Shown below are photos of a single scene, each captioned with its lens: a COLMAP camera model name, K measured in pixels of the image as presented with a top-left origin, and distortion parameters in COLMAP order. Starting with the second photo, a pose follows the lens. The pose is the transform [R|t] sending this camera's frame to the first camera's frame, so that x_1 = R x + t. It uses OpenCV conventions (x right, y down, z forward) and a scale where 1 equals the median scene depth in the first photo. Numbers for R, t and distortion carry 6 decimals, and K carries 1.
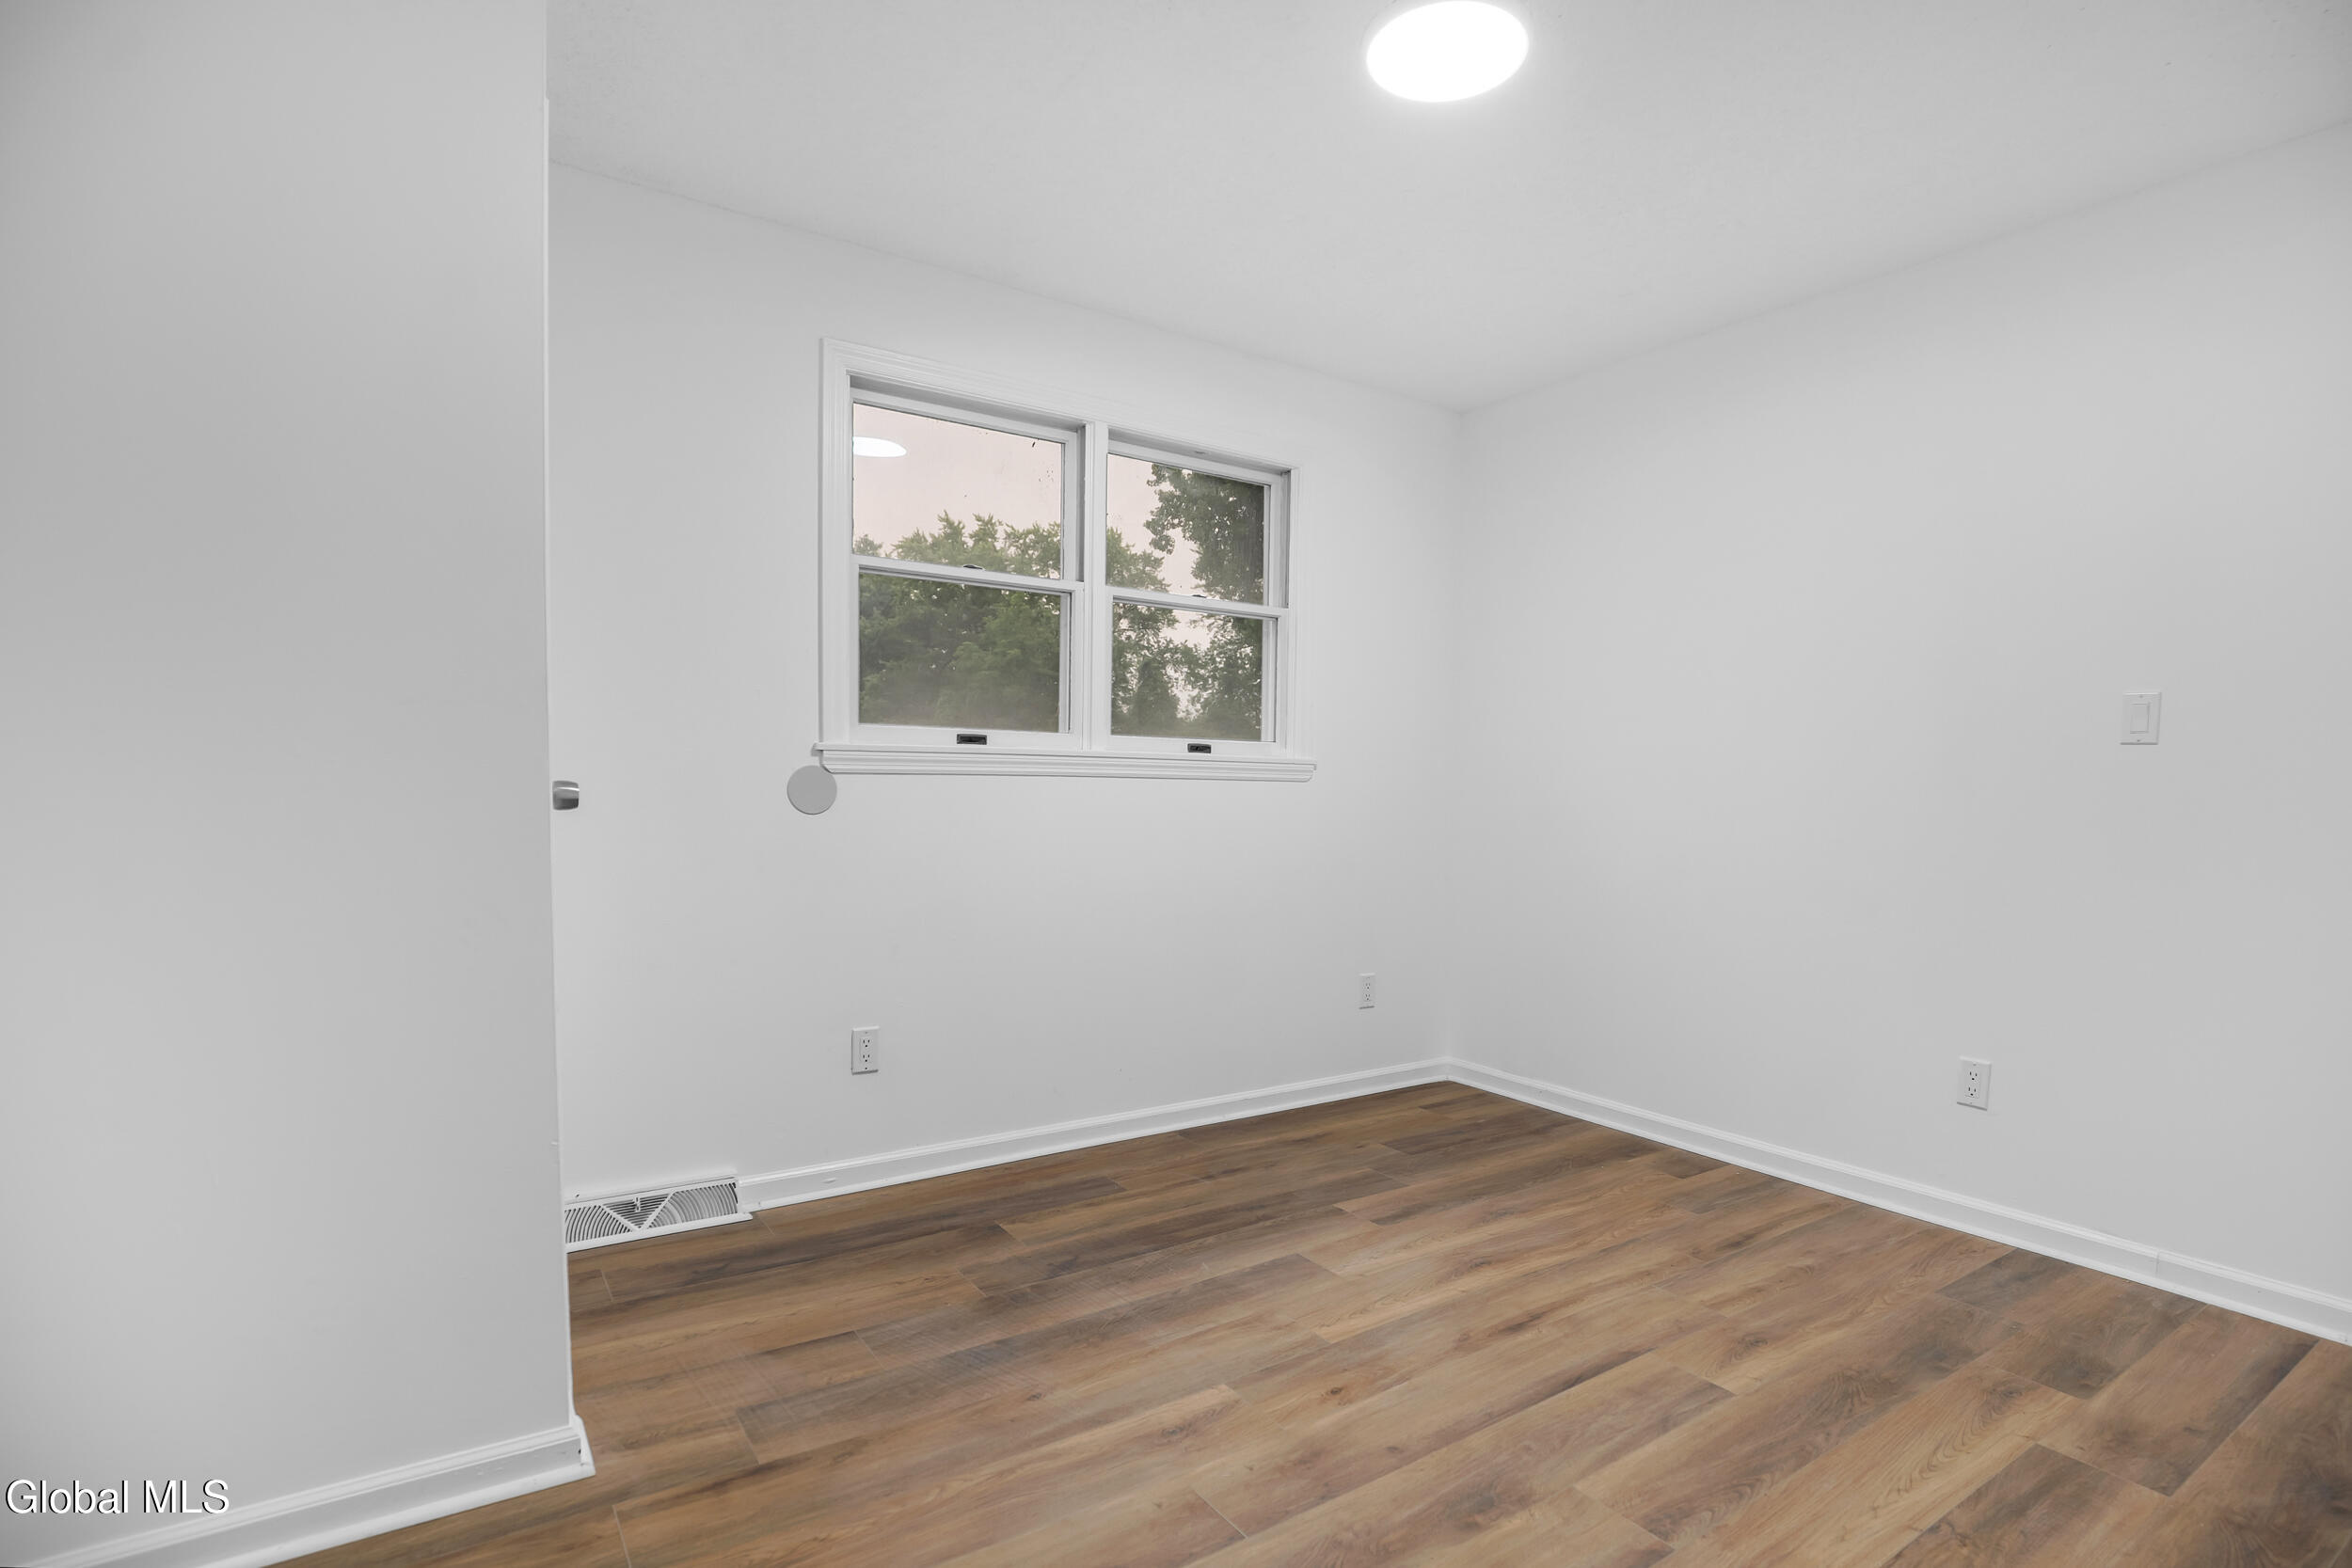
lens RADIAL K [[1134.5, 0, 1240.7], [0, 1134.5, 826.0], [0, 0, 1]] dist [-0.001559, -0.001537]
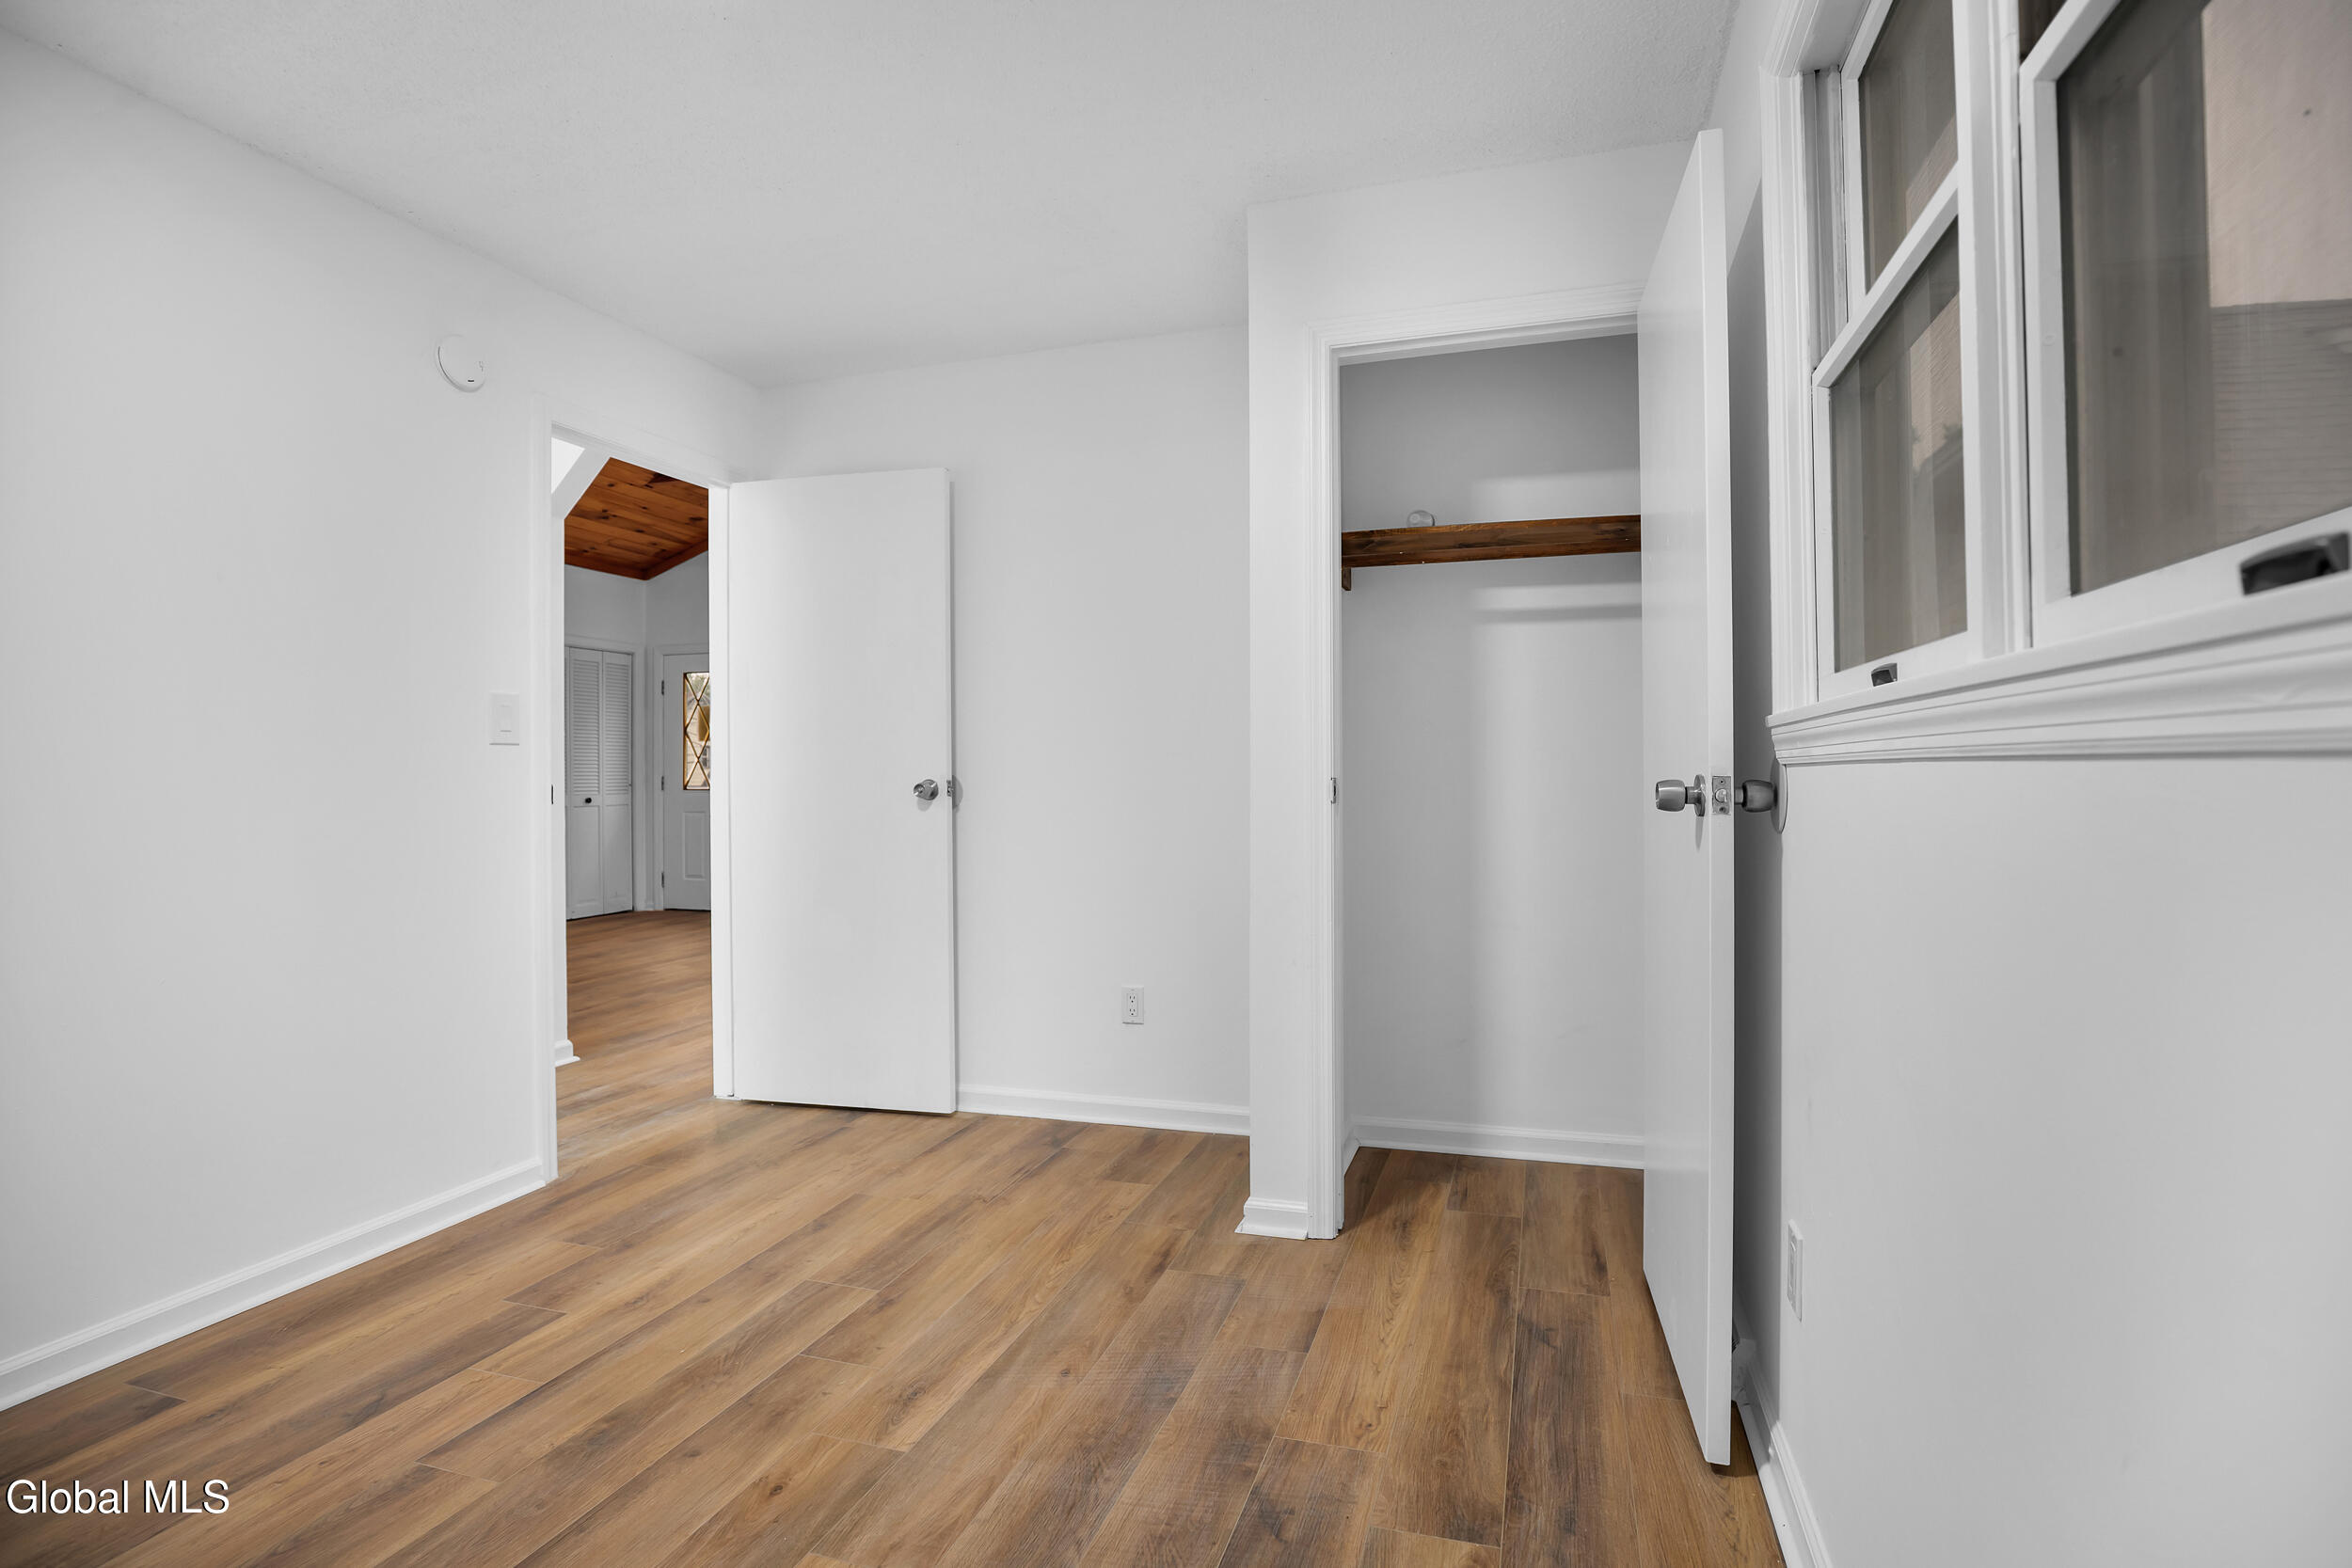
lens RADIAL K [[1134.5, 0, 1169.4], [0, 1134.5, 779.2], [0, 0, 1]] dist [-0.001559, -0.001537]
pose [[-0.811884, -0.003265, -0.583810, 0.354359], [-0.019383, 0.999584, 0.021366, -0.066190], [0.583497, 0.028663, -0.811609, 1.904546]]
